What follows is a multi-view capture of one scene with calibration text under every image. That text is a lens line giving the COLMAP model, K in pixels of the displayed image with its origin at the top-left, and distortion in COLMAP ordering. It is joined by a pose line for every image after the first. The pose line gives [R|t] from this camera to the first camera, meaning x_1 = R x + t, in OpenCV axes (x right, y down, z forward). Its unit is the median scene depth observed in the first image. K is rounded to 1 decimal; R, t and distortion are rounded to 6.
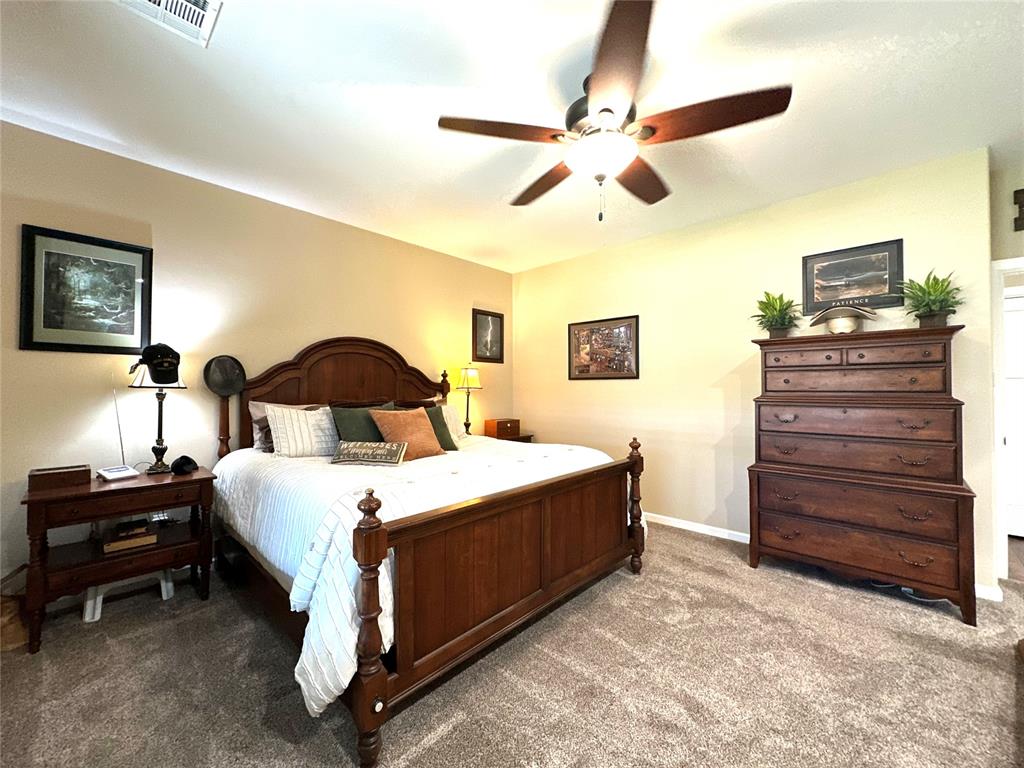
lens RADIAL K [[407.2, 0, 511.0], [0, 407.2, 384.4], [0, 0, 1]] dist [-0.001771, 0.000971]
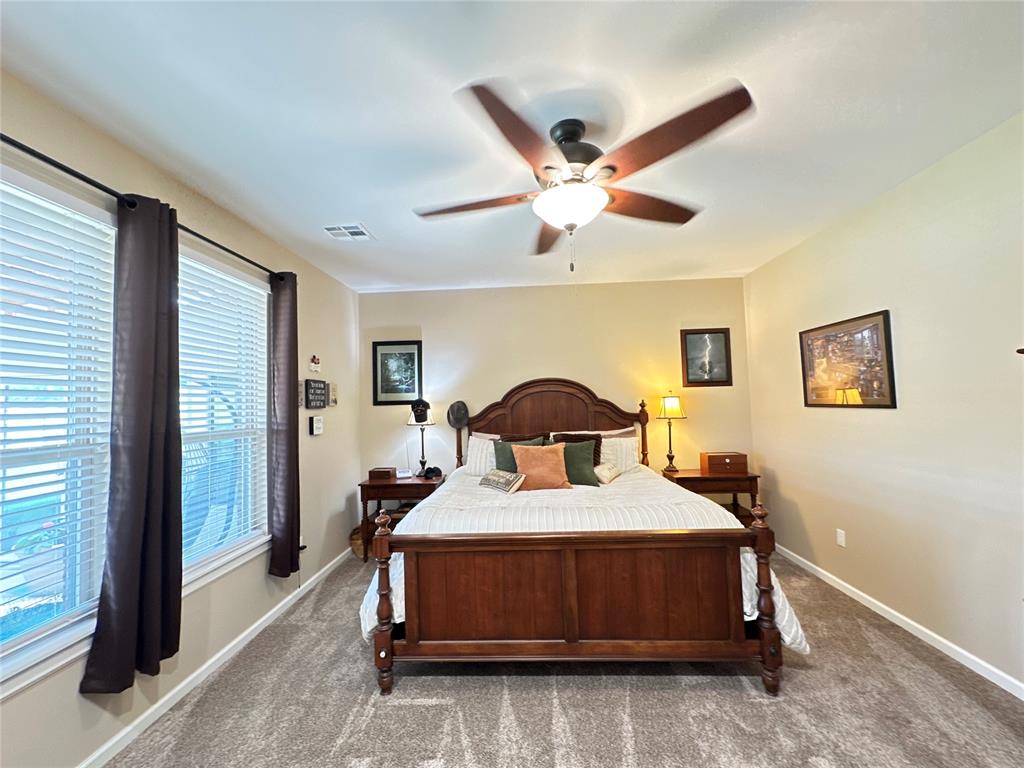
lens RADIAL K [[407.2, 0, 511.0], [0, 407.2, 384.4], [0, 0, 1]] dist [-0.001771, 0.000971]
pose [[0.649808, -0.052964, -0.758251, 0.467603], [0.037439, 0.998589, -0.037668, -0.057454], [0.759176, -0.003911, 0.650873, 0.145143]]
